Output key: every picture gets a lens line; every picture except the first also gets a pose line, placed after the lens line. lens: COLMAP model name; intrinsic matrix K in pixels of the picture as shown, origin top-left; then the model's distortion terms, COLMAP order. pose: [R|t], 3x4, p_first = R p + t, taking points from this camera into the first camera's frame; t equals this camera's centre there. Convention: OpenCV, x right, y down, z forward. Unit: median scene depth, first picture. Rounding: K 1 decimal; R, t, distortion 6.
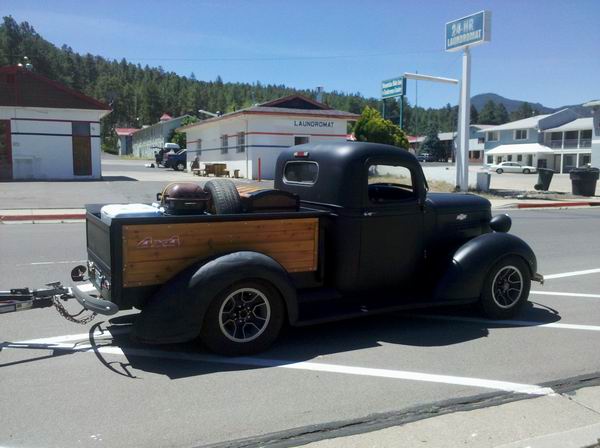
lens RADIAL K [[595.6, 0, 300.8], [0, 595.6, 223.7], [0, 0, 1]] dist [0.006193, 0.000000]
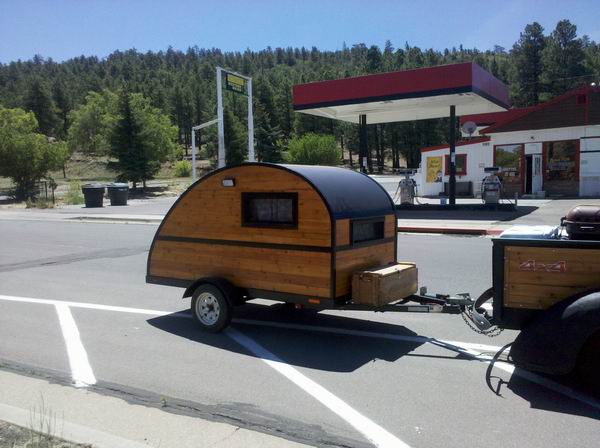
lens RADIAL K [[595.6, 0, 301.4], [0, 595.6, 224.8], [0, 0, 1]] dist [0.006193, 0.000000]
pose [[0.541618, 0.038141, -0.839759, 0.355764], [-0.057657, 0.998303, 0.008155, -0.021026], [0.838645, 0.044001, 0.542898, 0.135904]]
